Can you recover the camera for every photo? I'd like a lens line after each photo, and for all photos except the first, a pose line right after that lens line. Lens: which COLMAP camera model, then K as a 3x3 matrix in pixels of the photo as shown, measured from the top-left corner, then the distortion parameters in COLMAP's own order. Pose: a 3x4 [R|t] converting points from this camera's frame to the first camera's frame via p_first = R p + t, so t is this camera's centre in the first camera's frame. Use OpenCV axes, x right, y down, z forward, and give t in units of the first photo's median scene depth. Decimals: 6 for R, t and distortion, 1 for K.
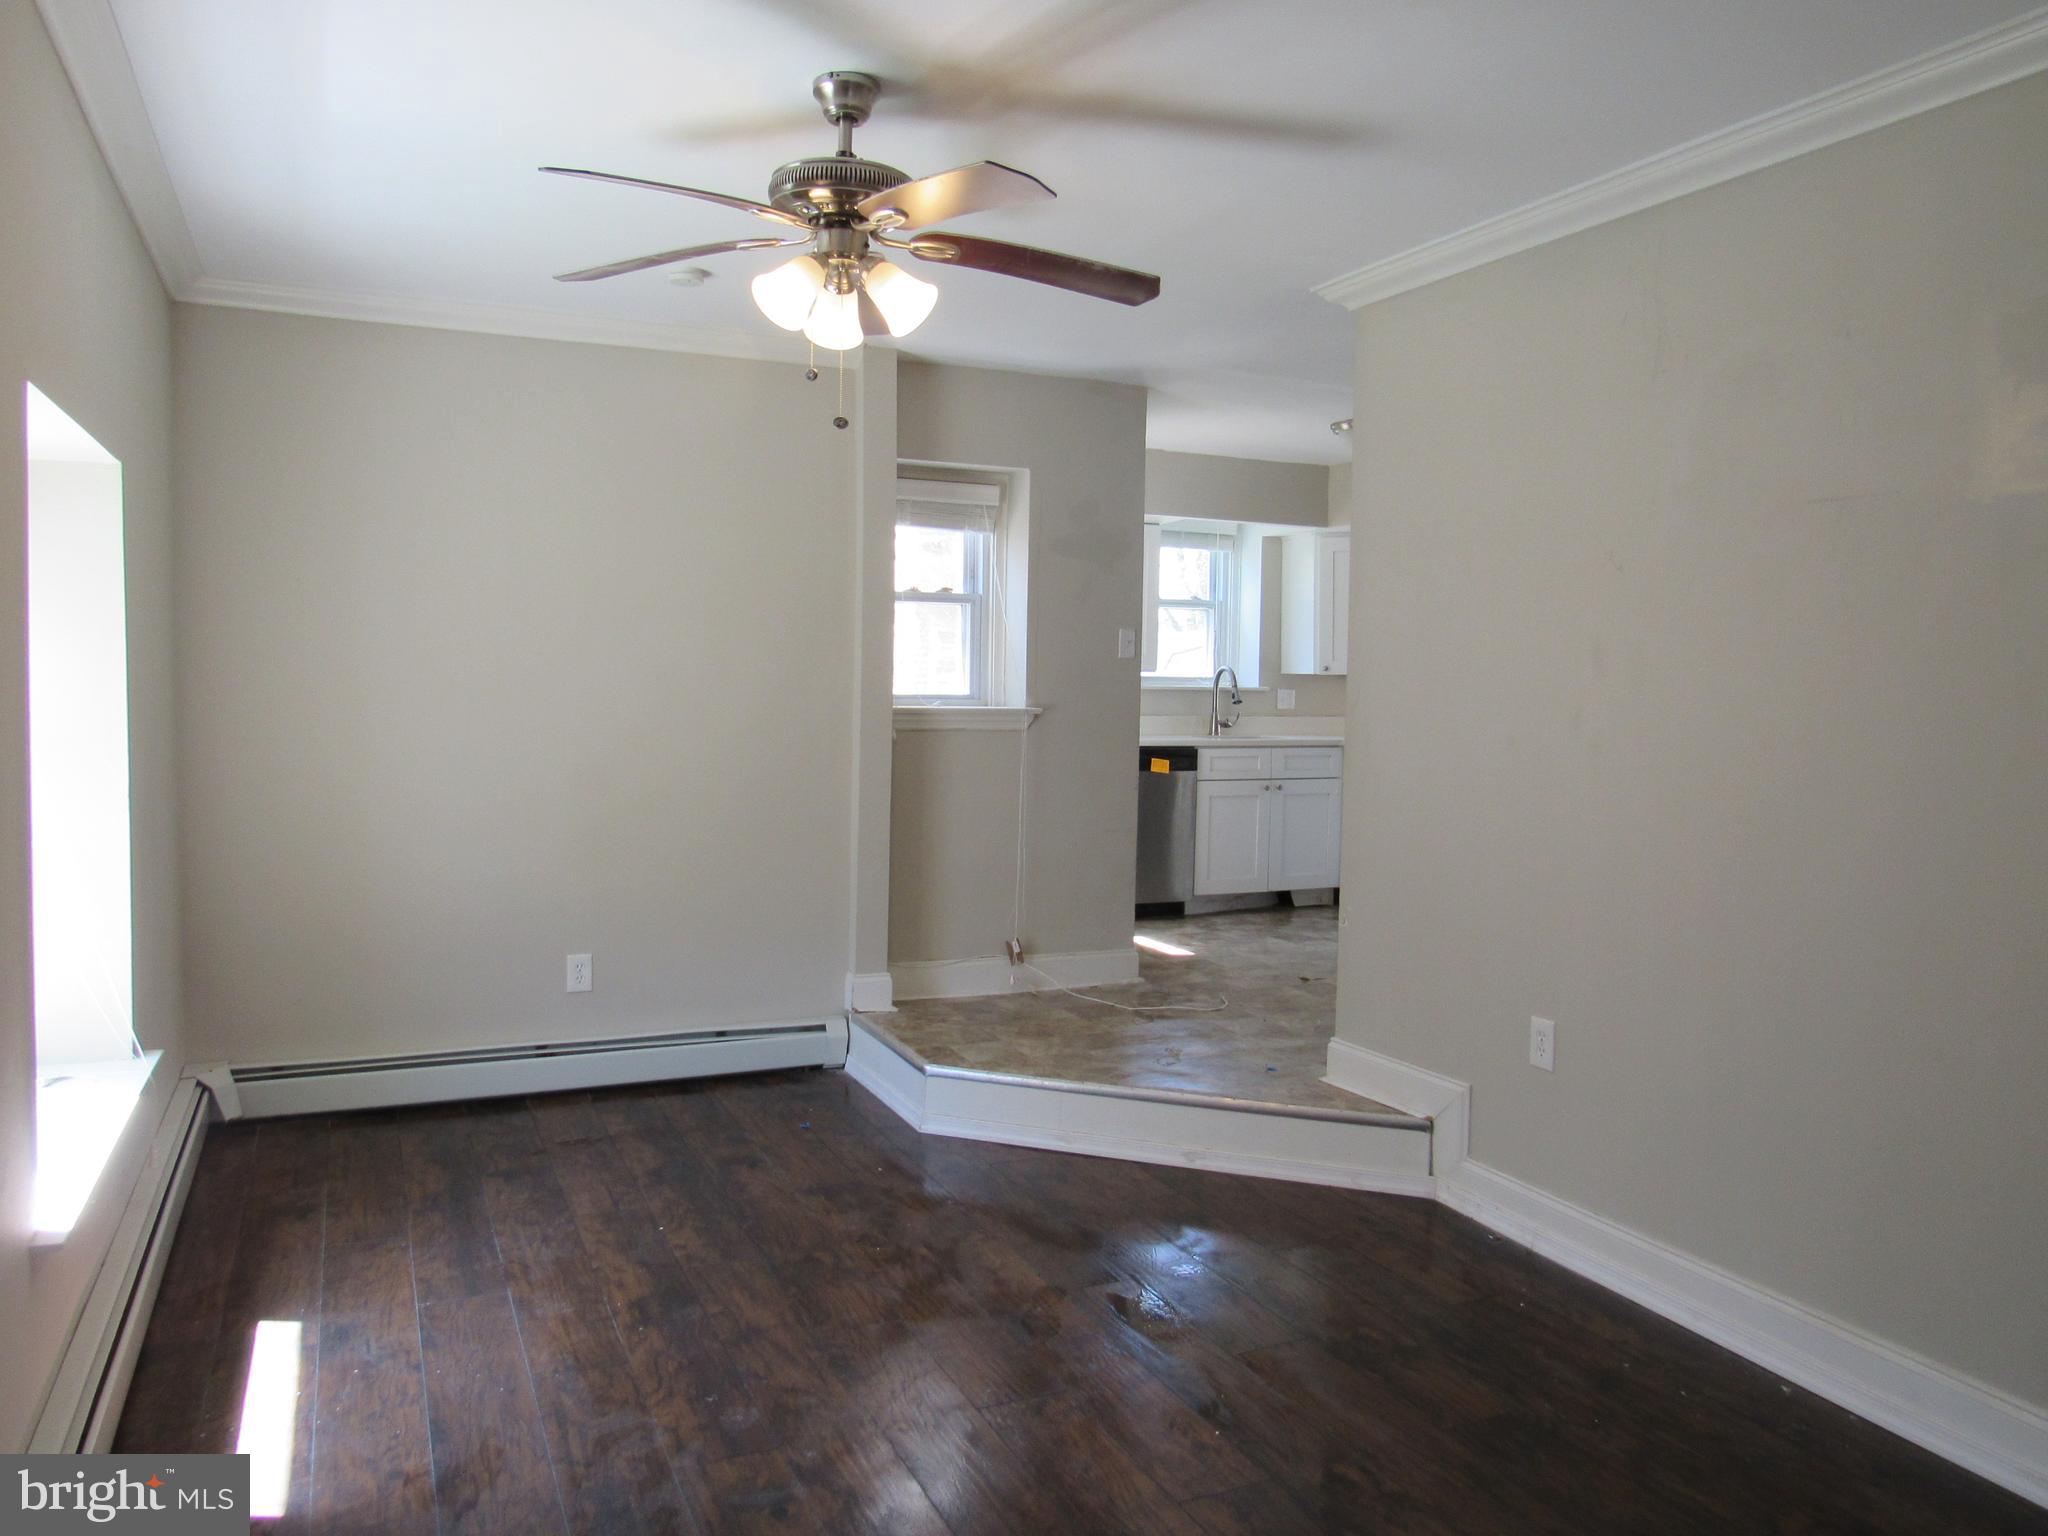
lens RADIAL K [[1468.1, 0, 1024.0], [0, 1468.1, 768.0], [0, 0, 1]] dist [-0.014465, -0.002173]
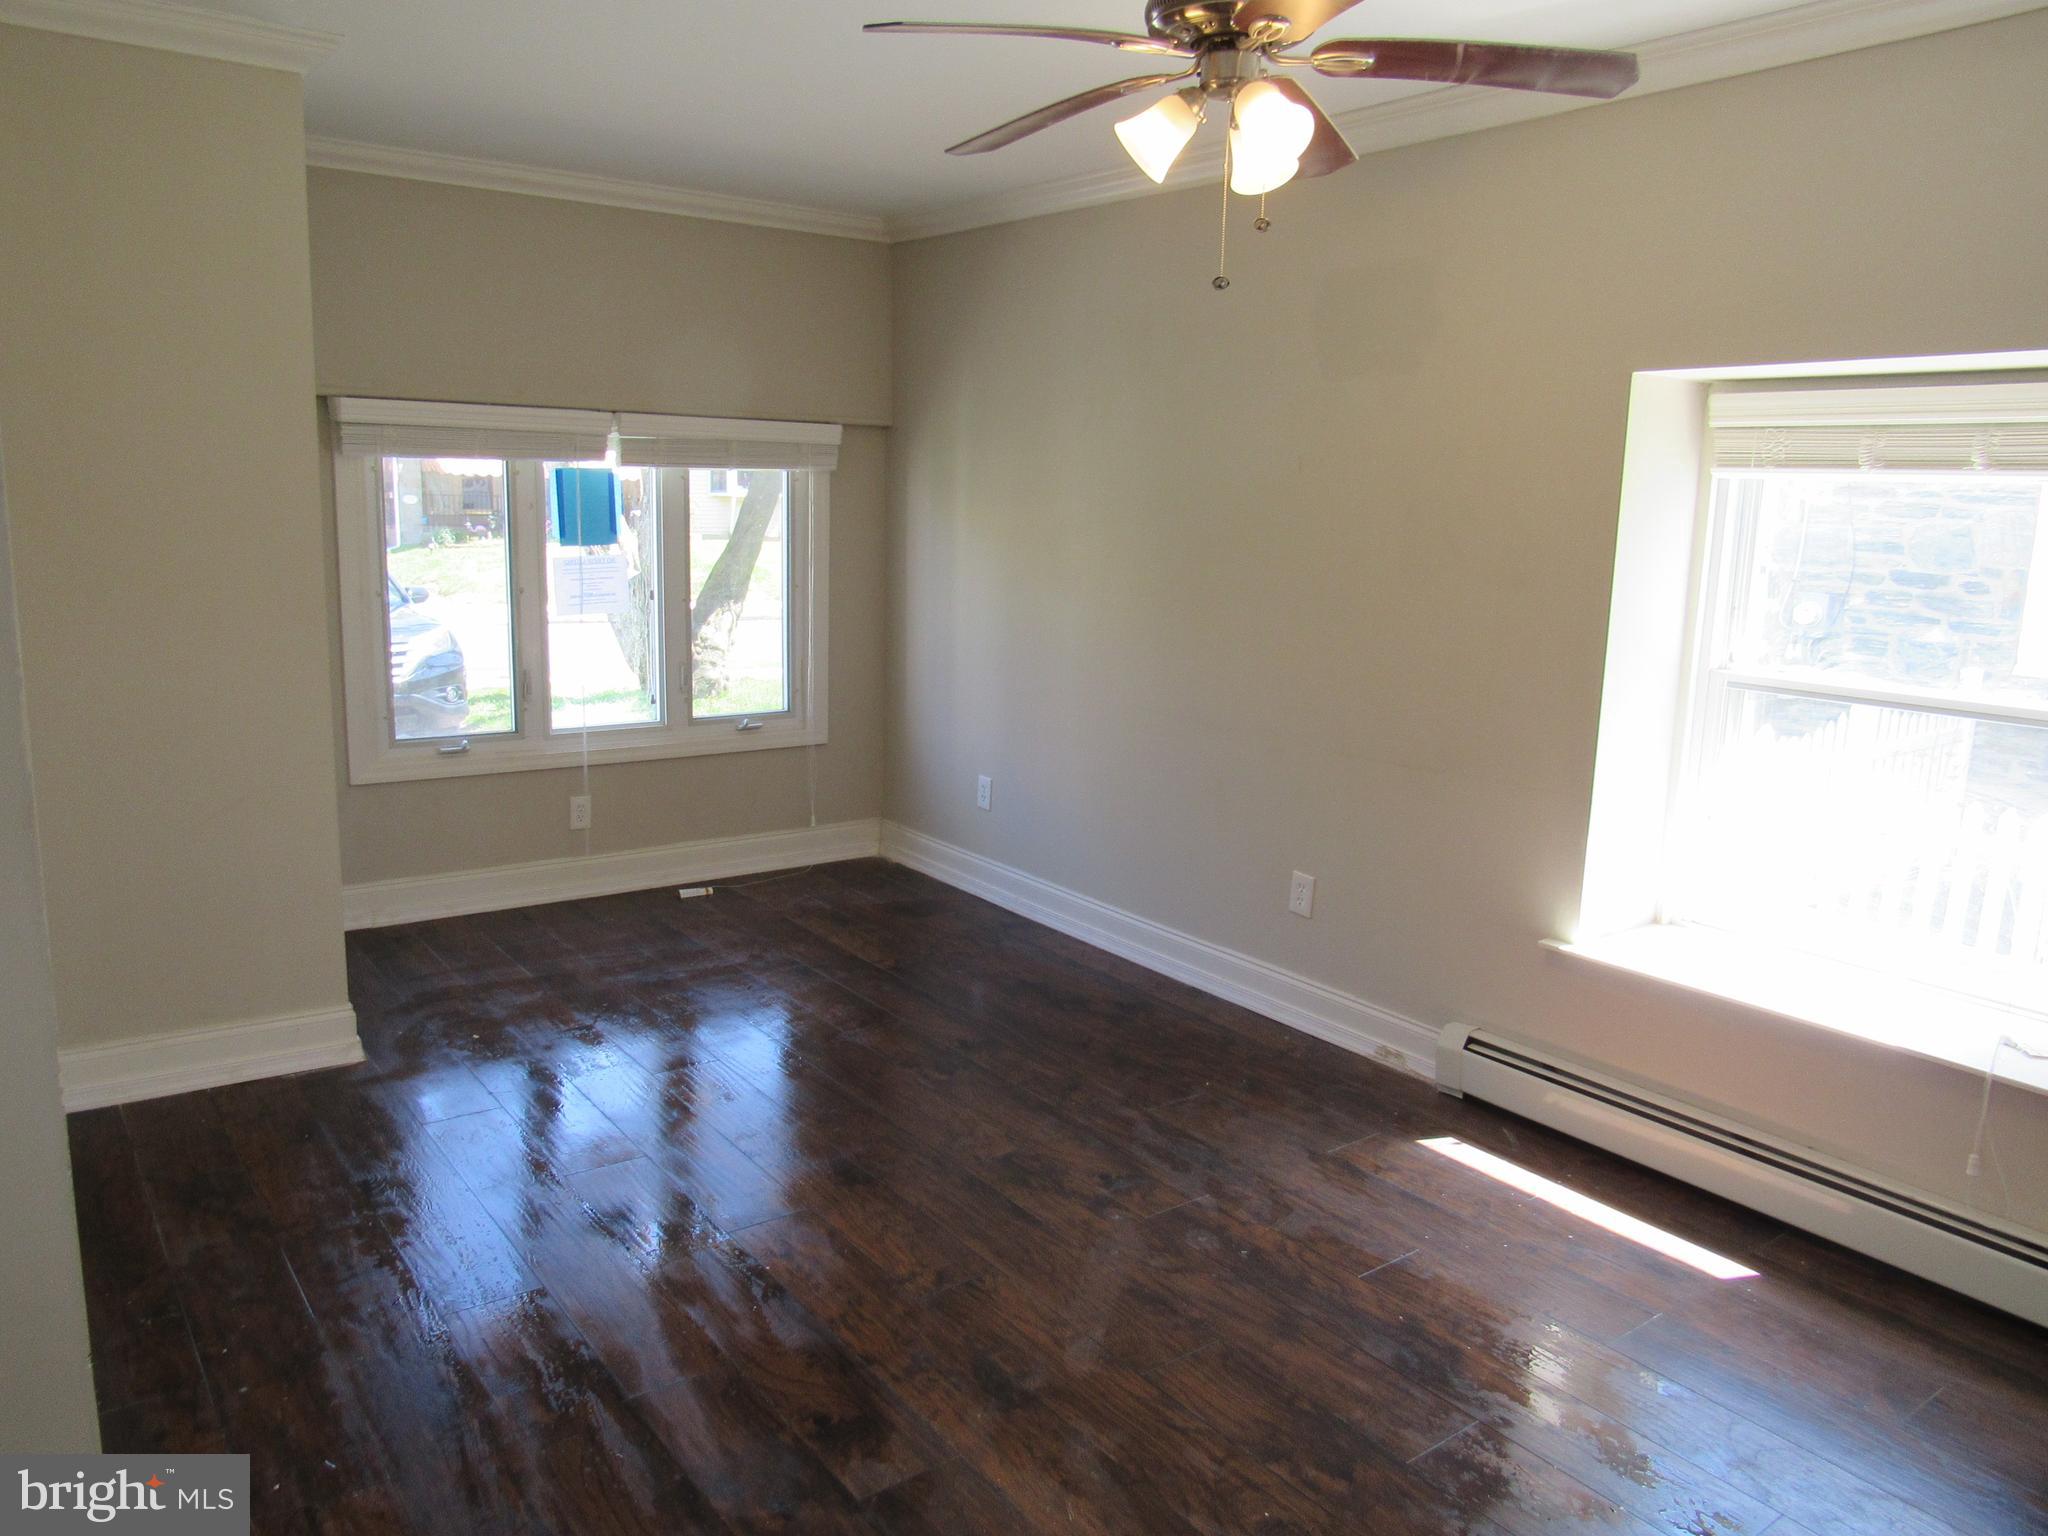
lens RADIAL K [[1468.1, 0, 1024.0], [0, 1468.1, 768.0], [0, 0, 1]] dist [-0.014465, -0.002173]
pose [[-0.977661, -0.017272, -0.209477, 0.171989], [-0.065350, 0.972202, 0.224838, -0.142357], [0.199770, 0.233505, -0.951613, 1.887976]]
